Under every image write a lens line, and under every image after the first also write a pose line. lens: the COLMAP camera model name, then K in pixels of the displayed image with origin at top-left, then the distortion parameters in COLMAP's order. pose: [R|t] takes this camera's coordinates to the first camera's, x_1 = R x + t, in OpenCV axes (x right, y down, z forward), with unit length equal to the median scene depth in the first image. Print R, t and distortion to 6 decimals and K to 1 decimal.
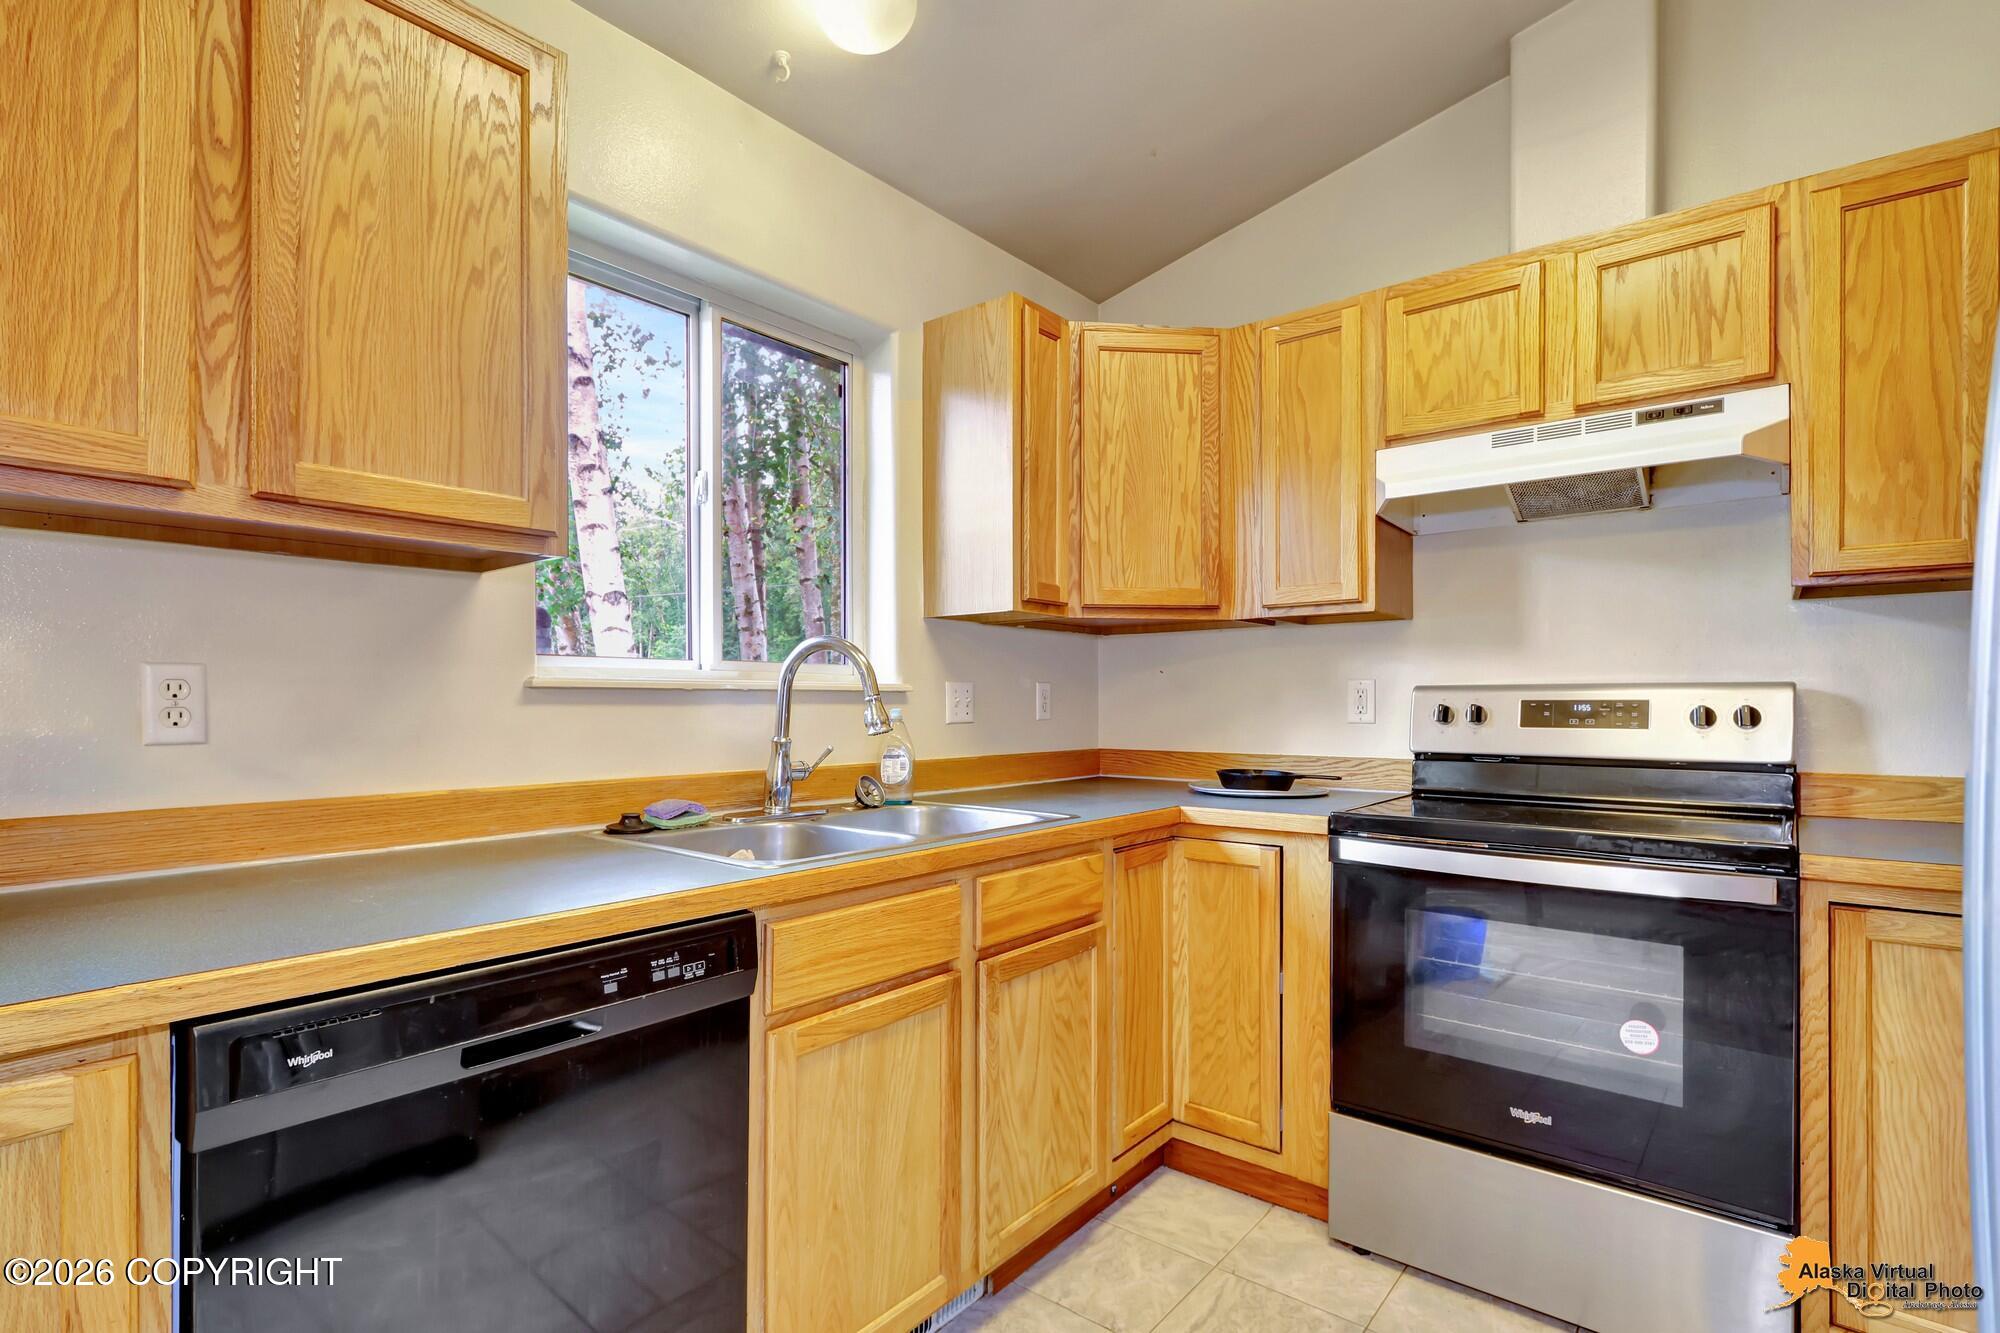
lens RADIAL K [[958.2, 0, 1001.8], [0, 958.2, 695.7], [0, 0, 1]] dist [0.004088, -0.004839]
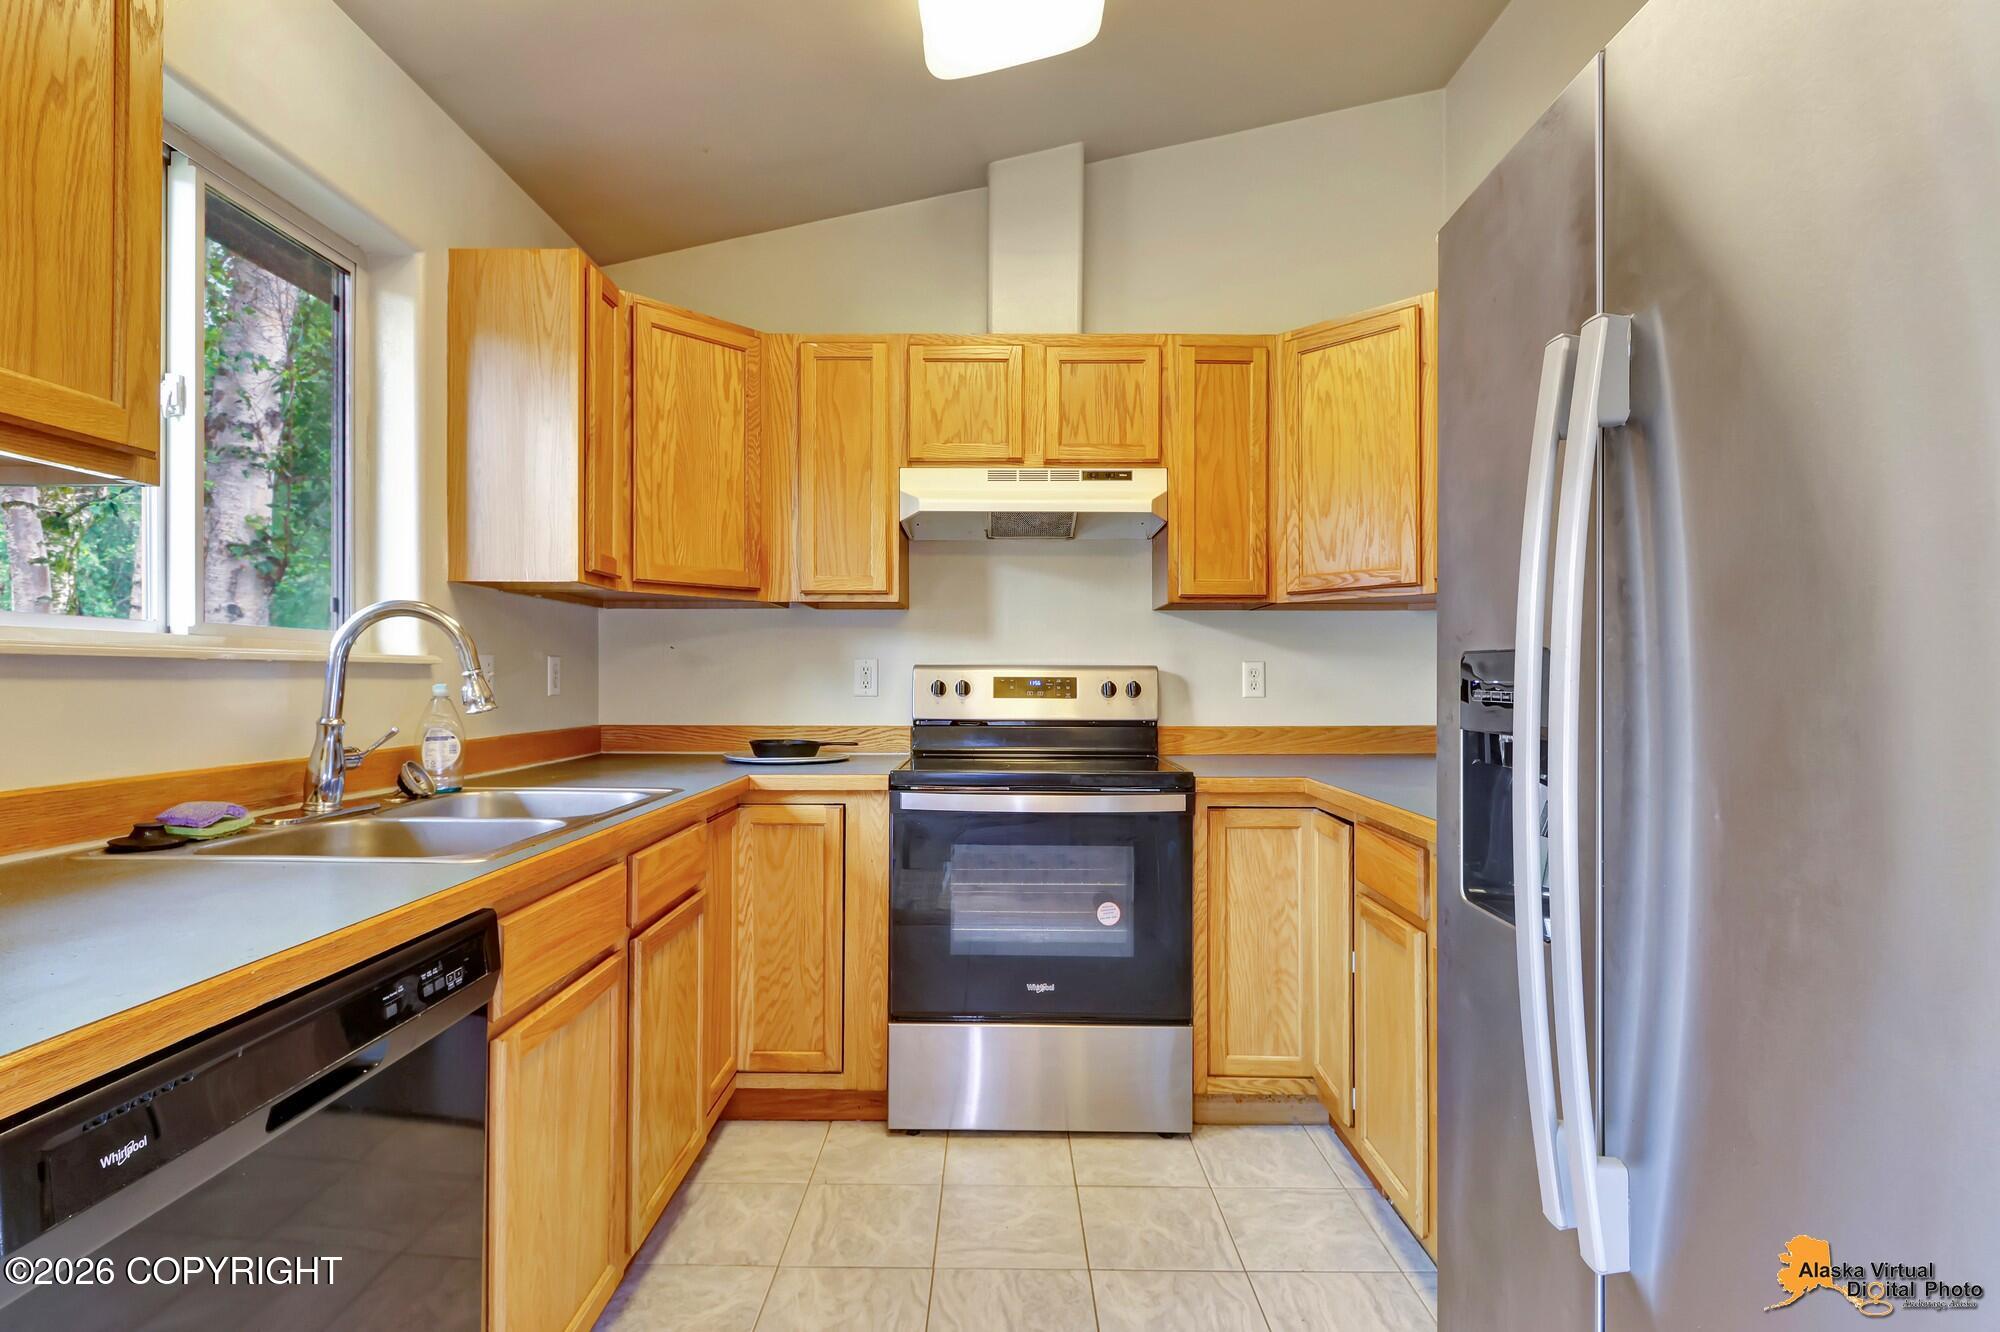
lens RADIAL K [[950.5, 0, 995.7], [0, 950.5, 664.7], [0, 0, 1]] dist [0.001078, -0.001235]
pose [[0.782770, 0.011518, 0.622204, -0.270786], [-0.007755, 0.999932, -0.008755, -0.000839], [-0.622263, 0.002028, 0.782806, -0.002668]]
